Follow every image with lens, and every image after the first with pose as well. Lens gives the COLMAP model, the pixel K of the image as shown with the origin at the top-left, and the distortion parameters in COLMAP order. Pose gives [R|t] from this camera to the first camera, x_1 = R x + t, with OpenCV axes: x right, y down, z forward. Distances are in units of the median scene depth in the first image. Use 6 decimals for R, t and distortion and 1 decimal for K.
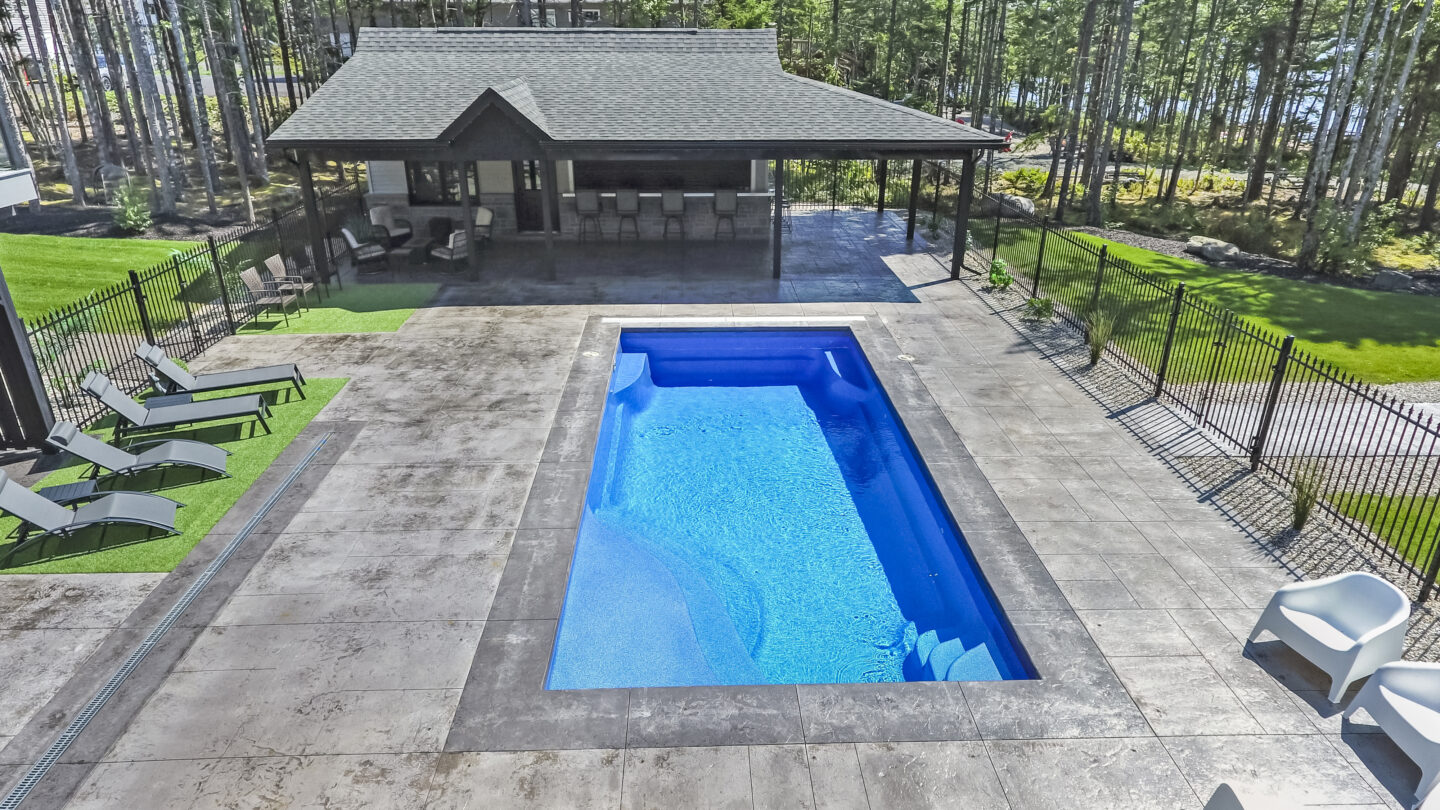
lens RADIAL K [[867.9, 0, 724.4], [0, 867.9, 404.6], [0, 0, 1]] dist [-0.001727, 0.002657]
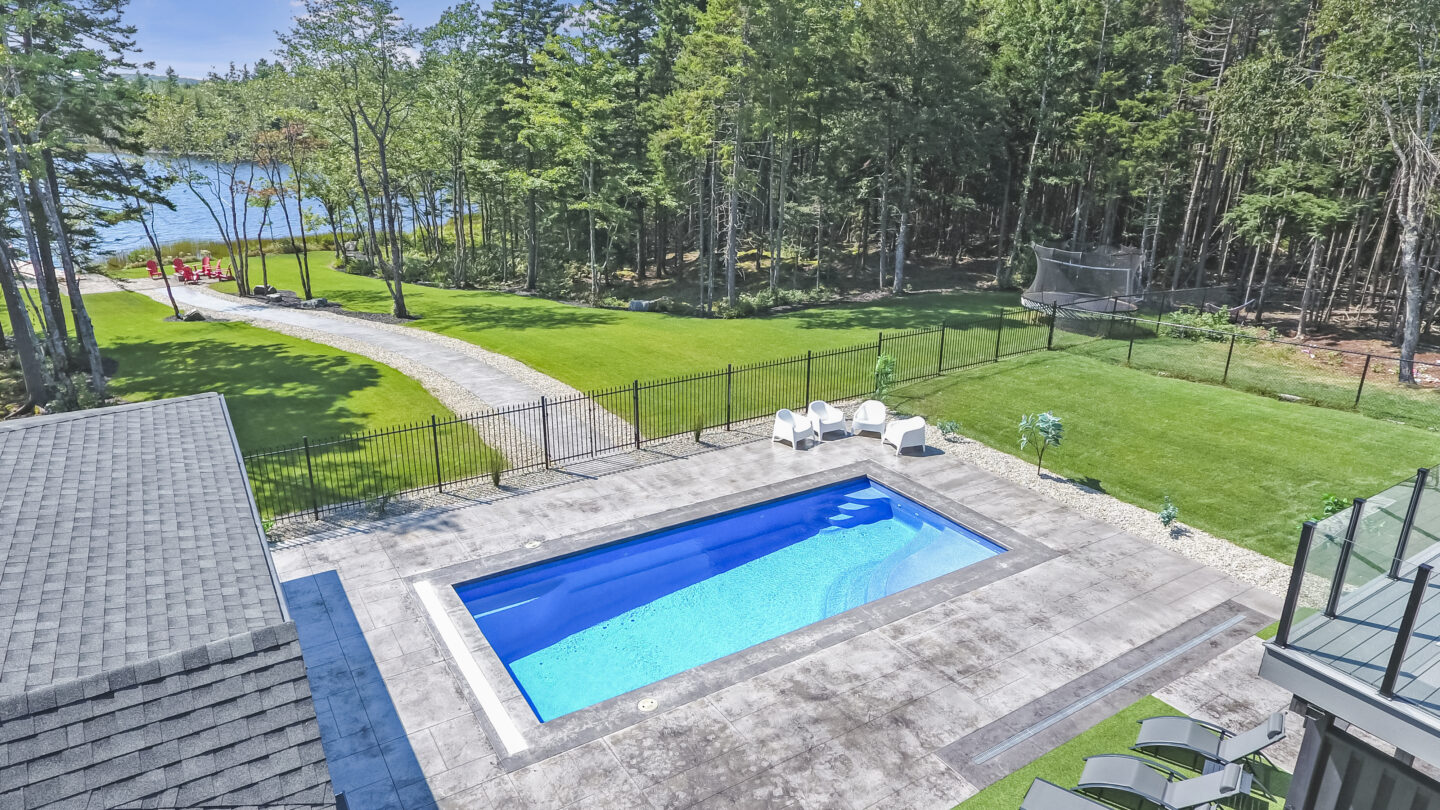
lens RADIAL K [[867.9, 0, 724.4], [0, 867.9, 404.6], [0, 0, 1]] dist [-0.001727, 0.002657]
pose [[-0.506257, -0.288026, 0.812862, -0.950003], [0.326095, 0.808656, 0.489630, -0.816433], [-0.798352, 0.512949, -0.315465, 1.283241]]
